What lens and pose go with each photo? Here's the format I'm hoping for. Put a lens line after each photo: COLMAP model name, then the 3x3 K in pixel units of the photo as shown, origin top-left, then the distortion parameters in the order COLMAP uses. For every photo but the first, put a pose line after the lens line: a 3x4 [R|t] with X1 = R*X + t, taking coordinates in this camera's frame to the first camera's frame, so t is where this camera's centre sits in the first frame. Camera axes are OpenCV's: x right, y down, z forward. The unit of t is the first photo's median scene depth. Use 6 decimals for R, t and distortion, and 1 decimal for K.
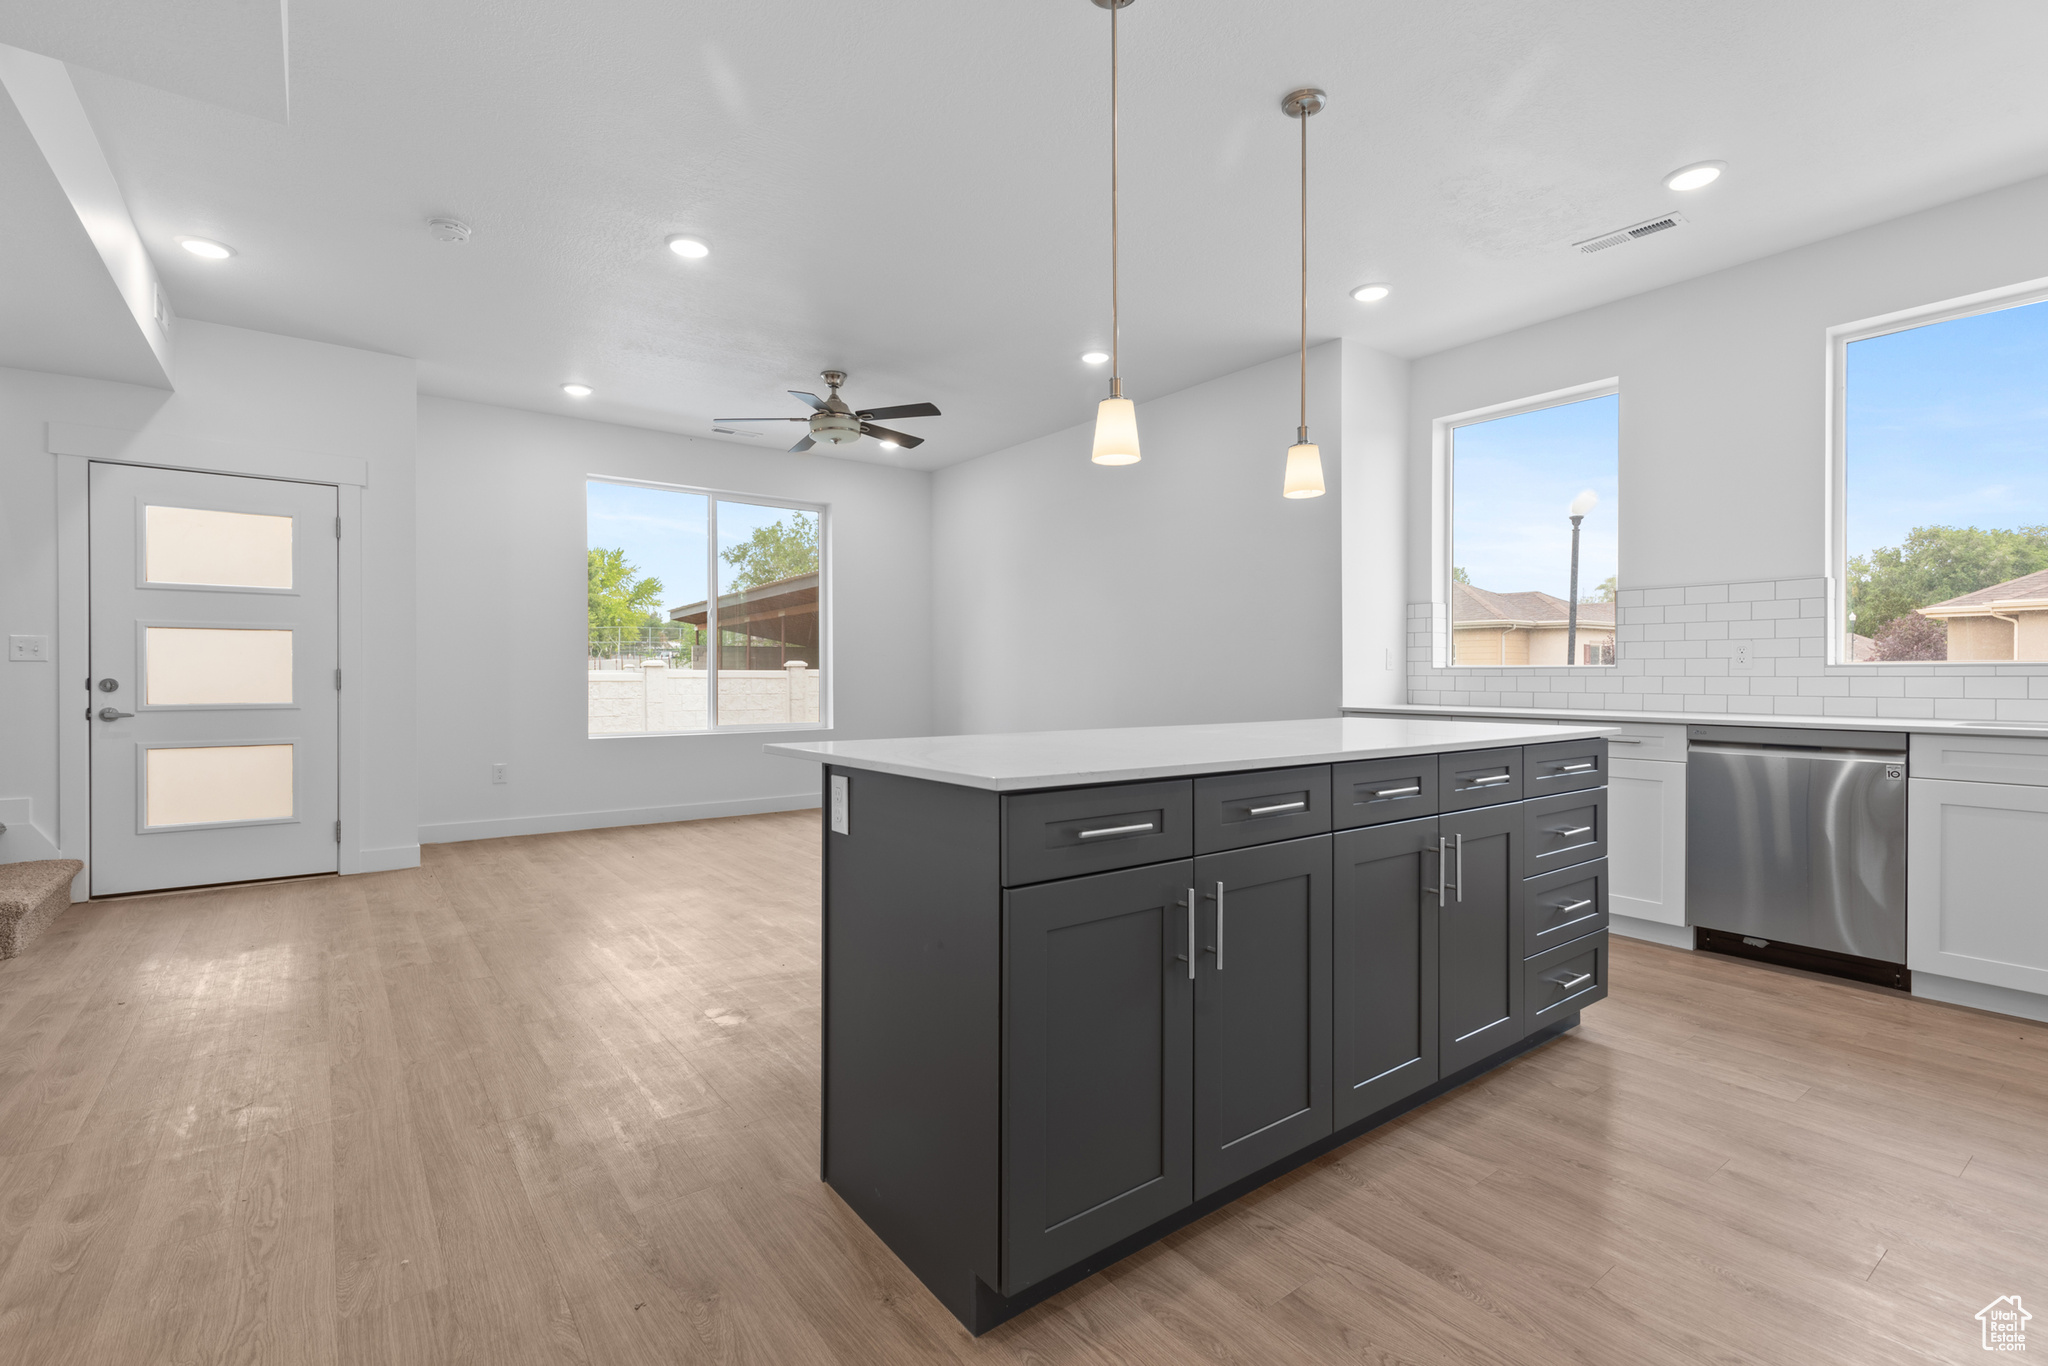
lens RADIAL K [[924.5, 0, 1024.0], [0, 924.5, 683.0], [0, 0, 1]] dist [0.007545, -0.000503]
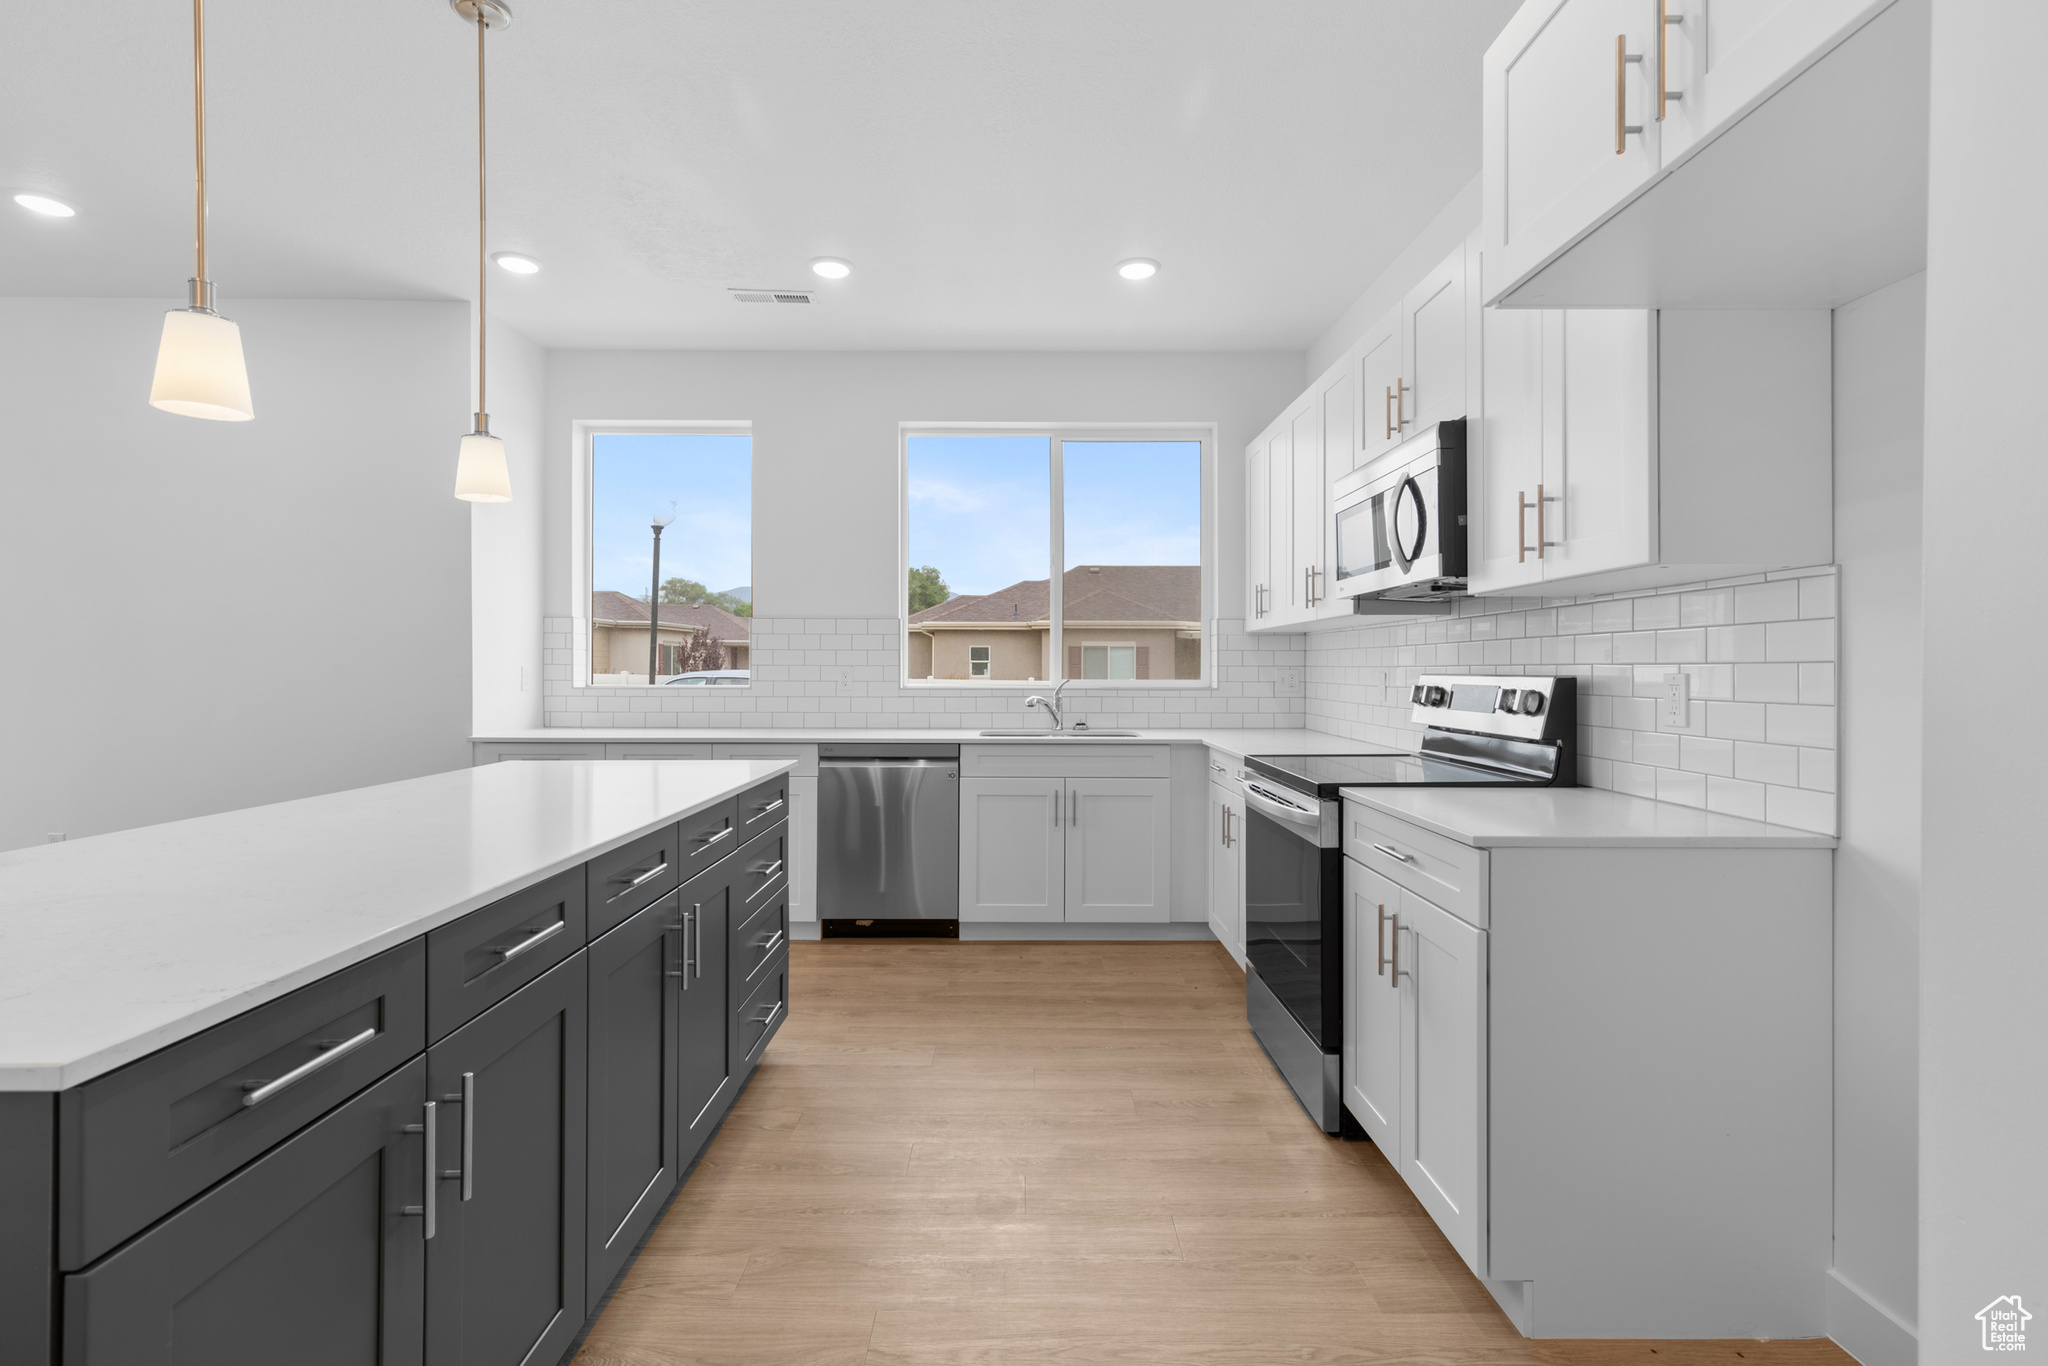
lens RADIAL K [[929.0, 0, 1021.9], [0, 929.0, 668.6], [0, 0, 1]] dist [0.007715, -0.000338]
pose [[0.600705, 0.001769, 0.799469, -0.050829], [0.004480, 0.999974, -0.005578, -0.042436], [-0.799458, 0.006933, 0.600682, 0.123185]]
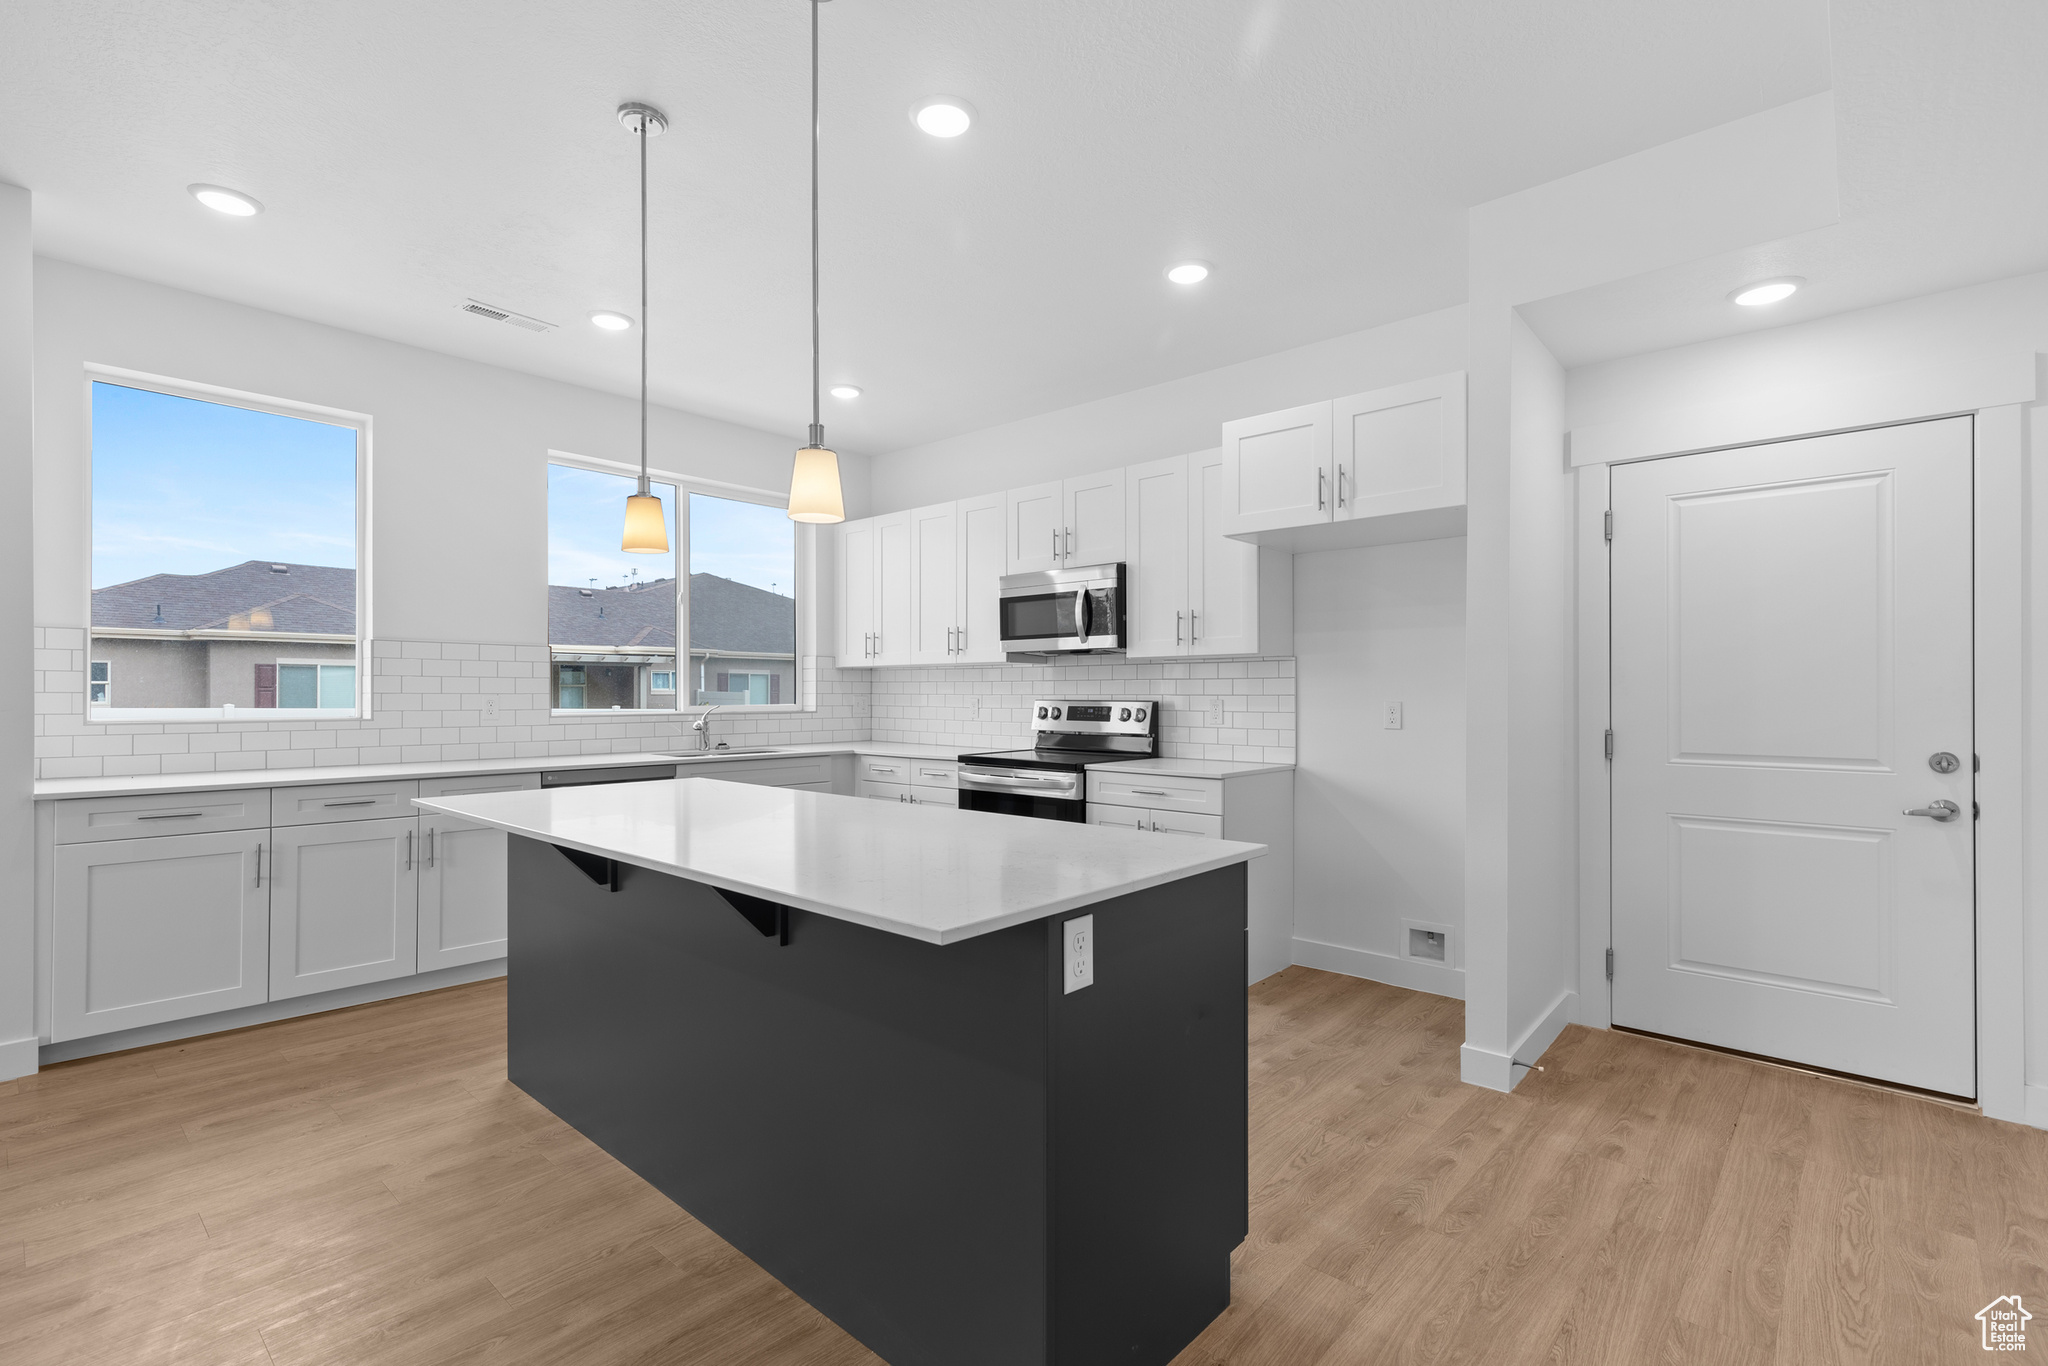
lens RADIAL K [[922.4, 0, 1022.0], [0, 922.4, 693.6], [0, 0, 1]] dist [0.008220, -0.000385]
pose [[-0.187579, -0.000669, 0.982249, -0.552646], [0.006127, 0.999980, 0.001851, -0.053785], [-0.982230, 0.006366, -0.187571, 0.679867]]
